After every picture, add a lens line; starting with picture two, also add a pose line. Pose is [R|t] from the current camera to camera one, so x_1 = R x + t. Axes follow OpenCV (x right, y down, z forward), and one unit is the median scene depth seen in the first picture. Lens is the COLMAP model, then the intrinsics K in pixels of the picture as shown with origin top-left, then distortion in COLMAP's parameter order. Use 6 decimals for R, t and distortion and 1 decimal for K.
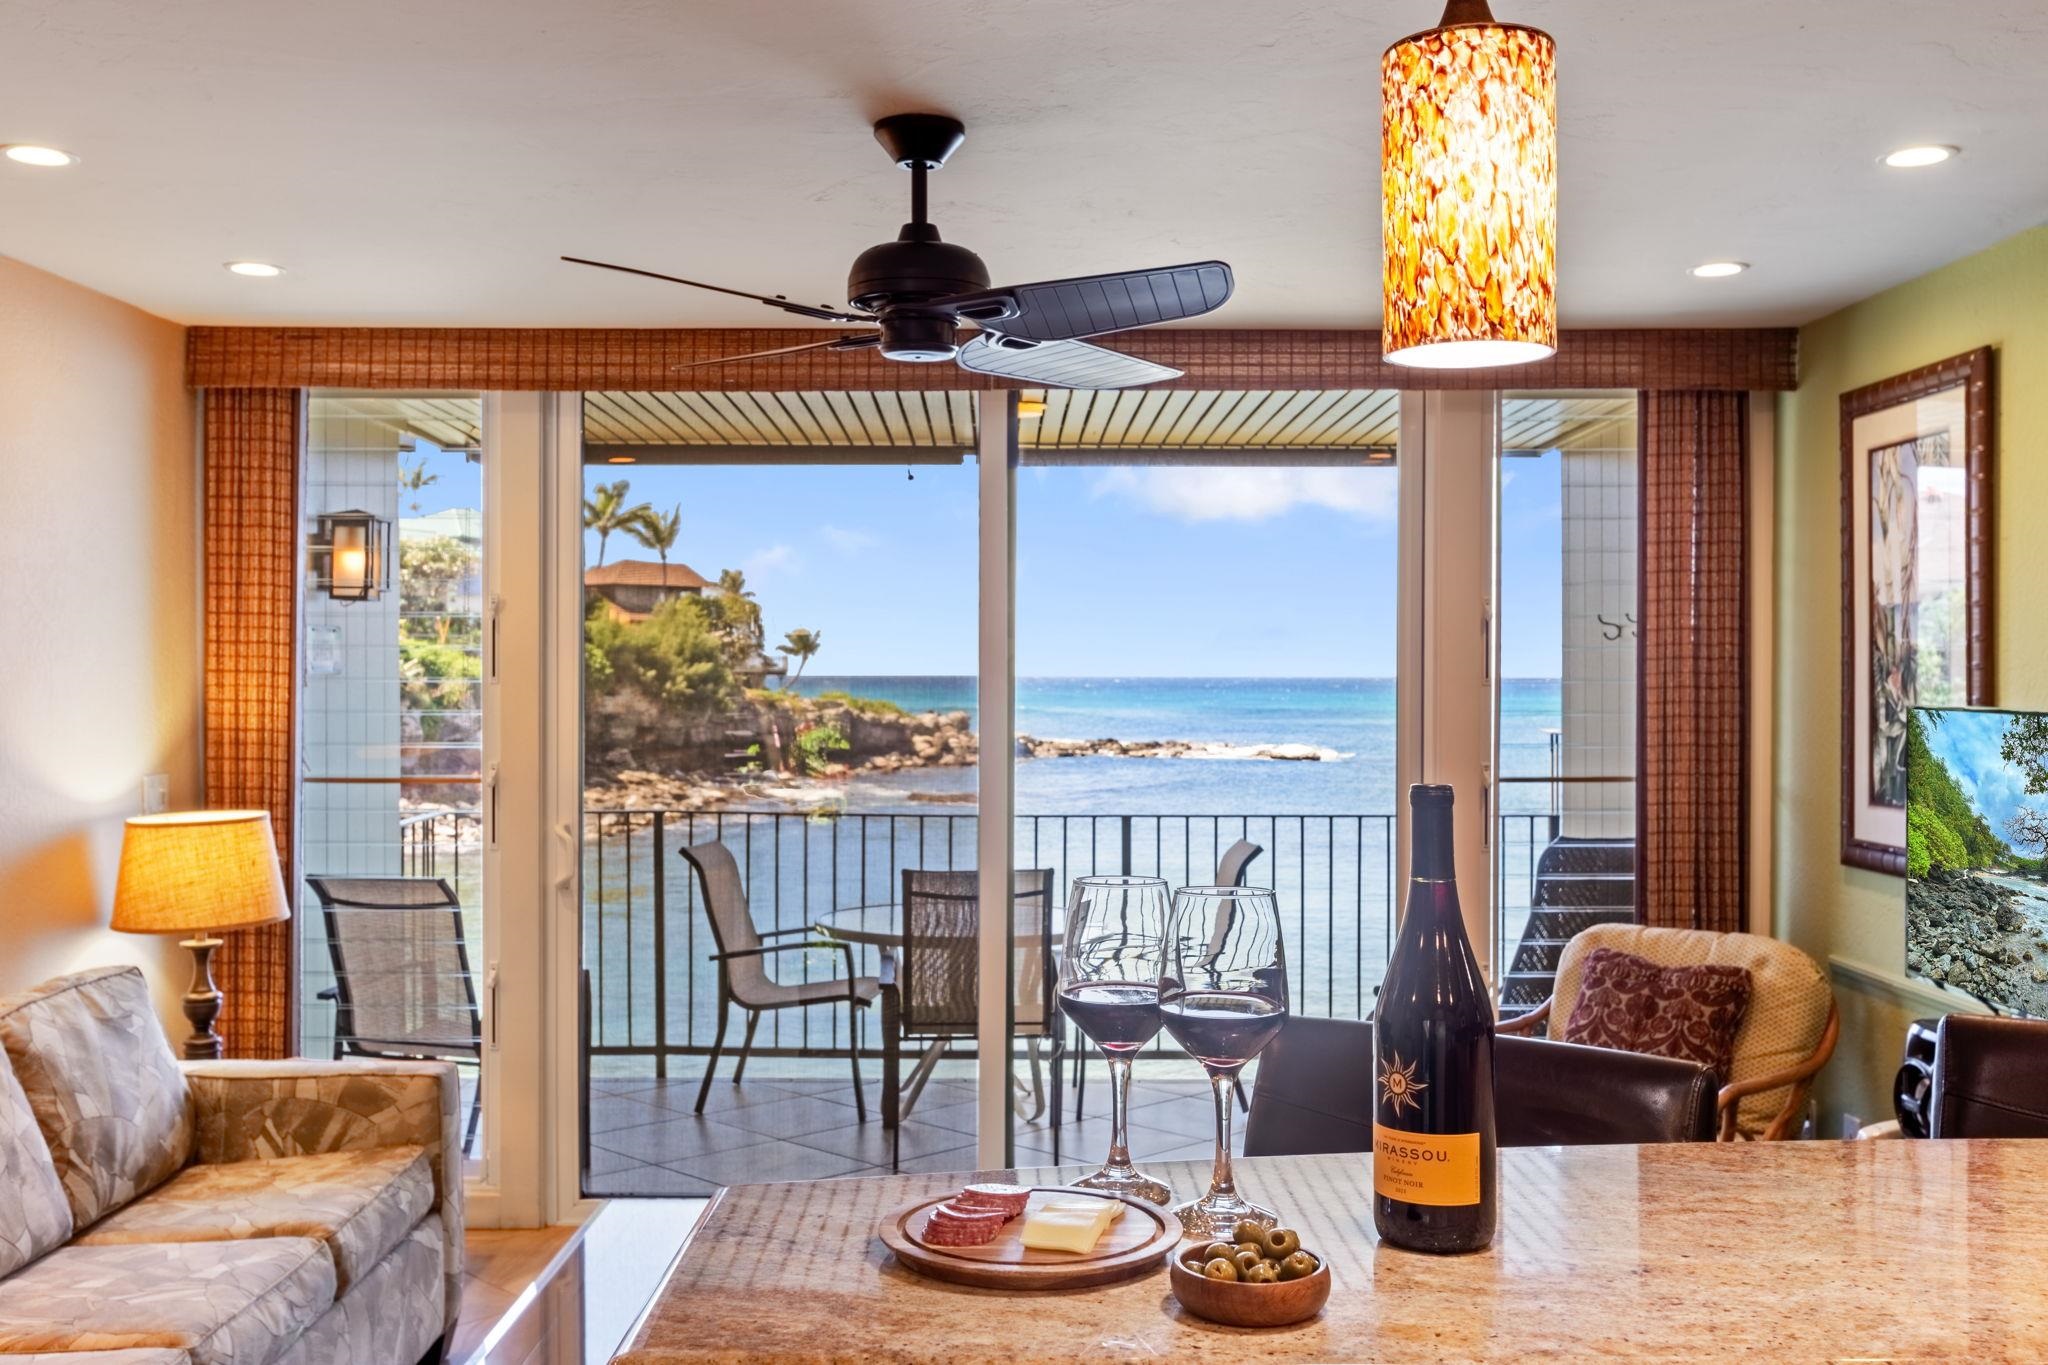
lens RADIAL K [[1800.9, 0, 1024.0], [0, 1800.9, 682.5], [0, 0, 1]] dist [0.004596, -0.006388]
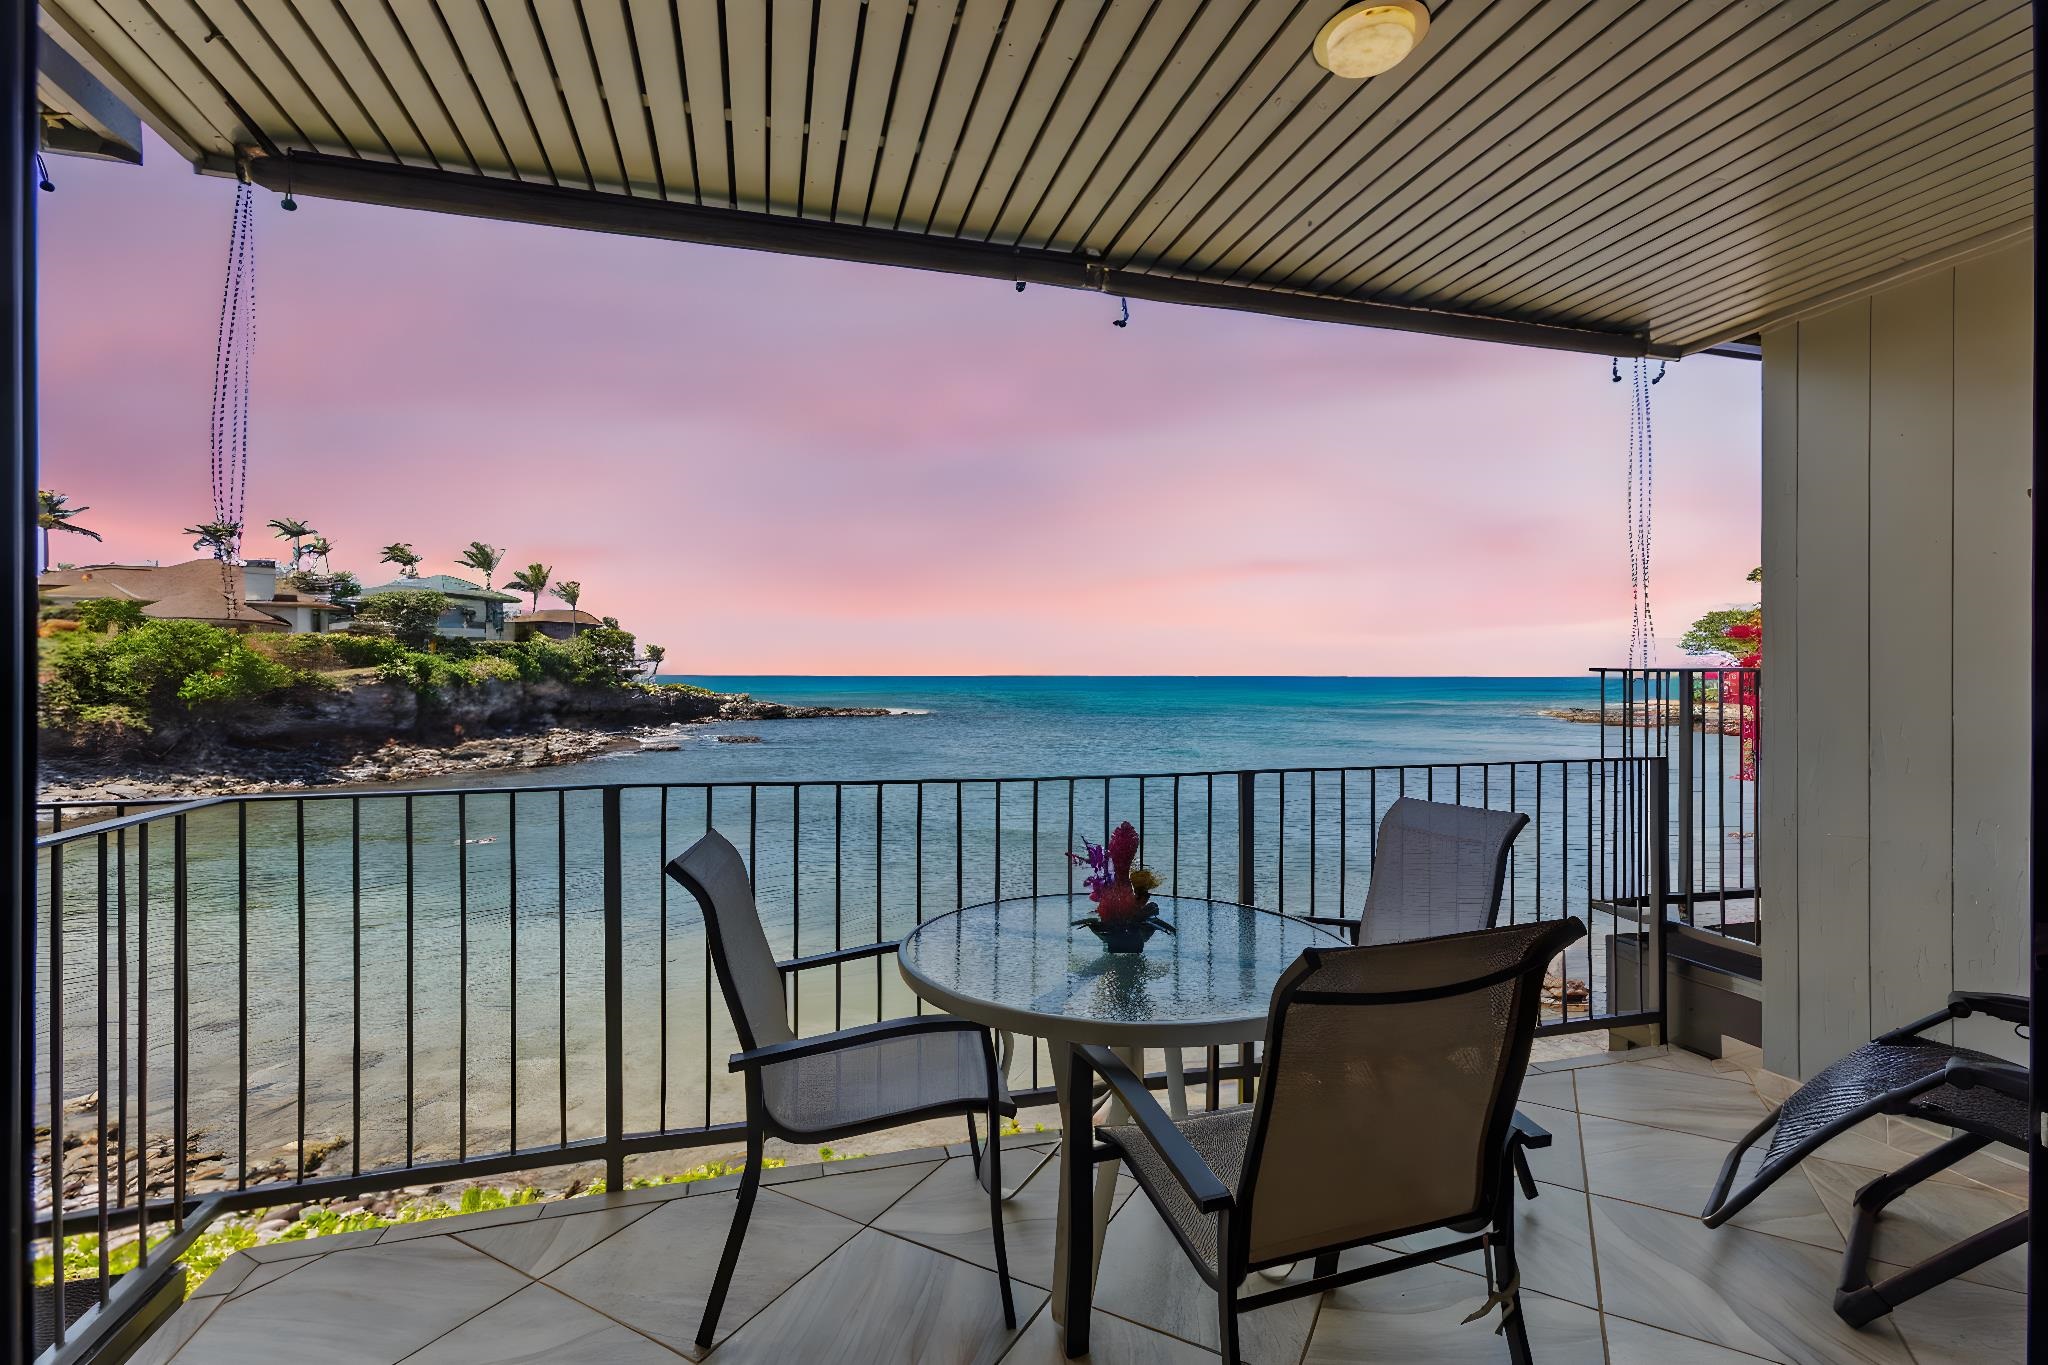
lens RADIAL K [[881.1, 0, 1018.8], [0, 881.1, 677.9], [0, 0, 1]] dist [0.001251, 0.000610]
pose [[0.963453, -0.003138, 0.267859, -0.145376], [0.003229, 0.999995, 0.000101, 0.032582], [-0.267858, 0.000768, 0.963458, 0.650054]]
